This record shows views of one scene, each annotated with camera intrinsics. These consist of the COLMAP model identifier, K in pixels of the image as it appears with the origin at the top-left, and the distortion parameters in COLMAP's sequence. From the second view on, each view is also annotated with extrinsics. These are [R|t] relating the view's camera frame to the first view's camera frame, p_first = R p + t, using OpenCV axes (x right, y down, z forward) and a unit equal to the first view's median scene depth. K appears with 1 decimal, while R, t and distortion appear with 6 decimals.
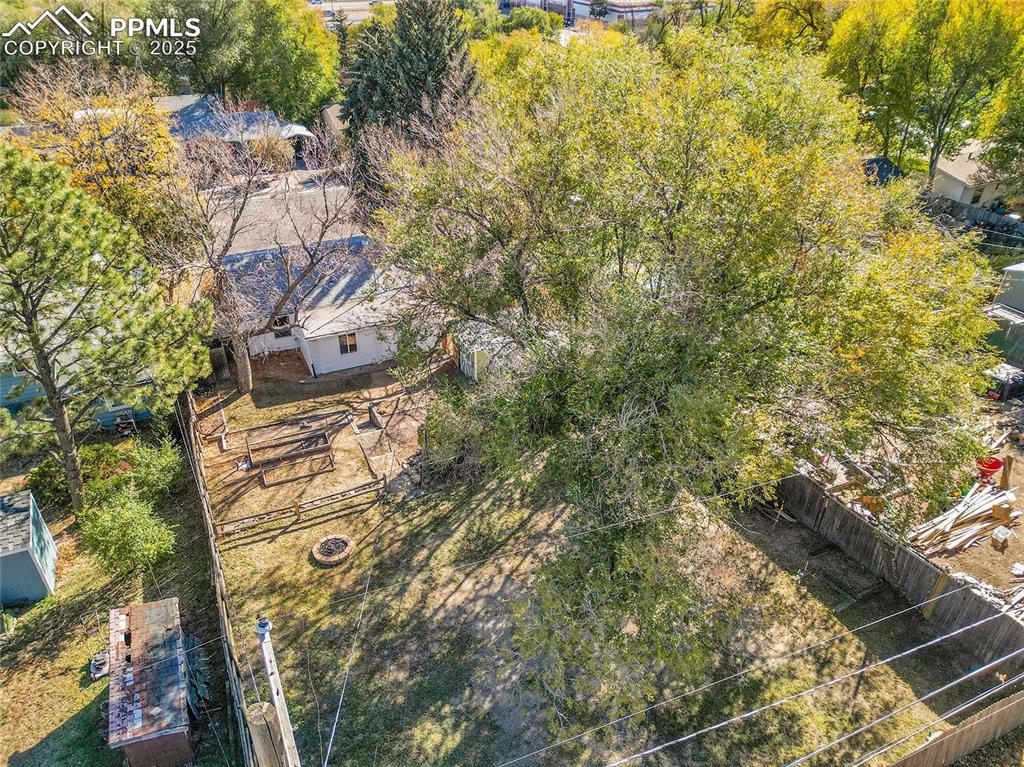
lens RADIAL K [[711.9, 0, 514.3], [0, 711.9, 381.5], [0, 0, 1]] dist [0.065712, -0.051039]
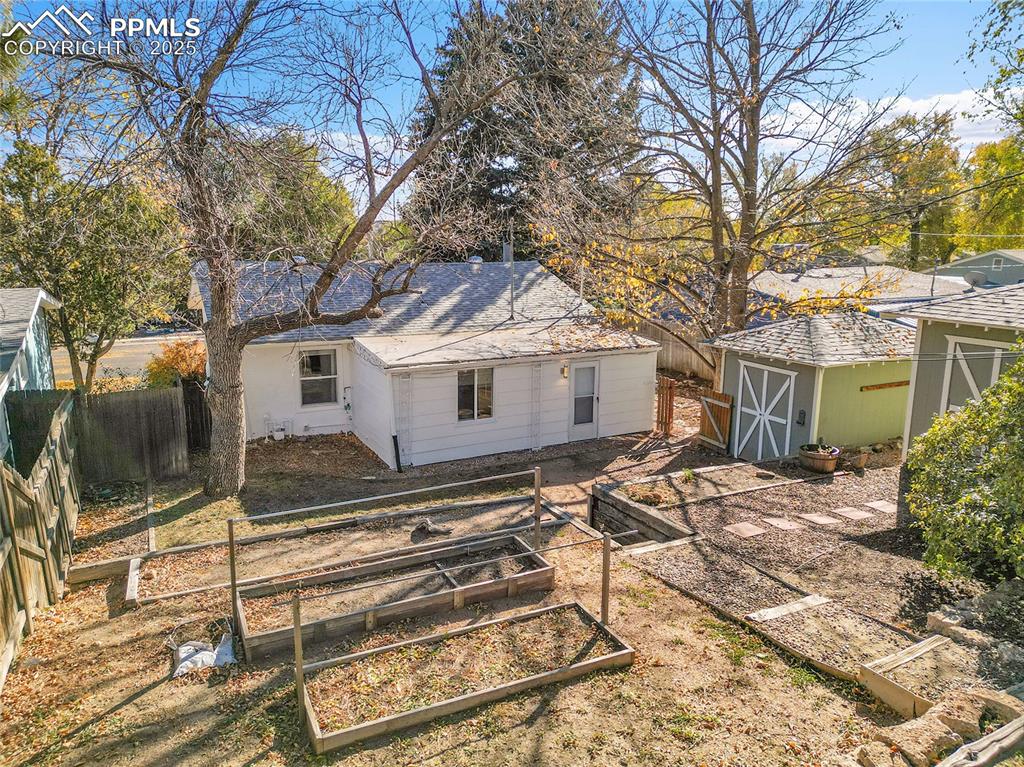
lens RADIAL K [[711.9, 0, 509.0], [0, 711.9, 385.8], [0, 0, 1]] dist [0.065712, -0.051039]
pose [[0.999397, -0.016875, 0.030359, -0.246978], [0.026471, 0.935947, -0.351146, 0.102245], [-0.022488, 0.351738, 0.935828, 0.652850]]
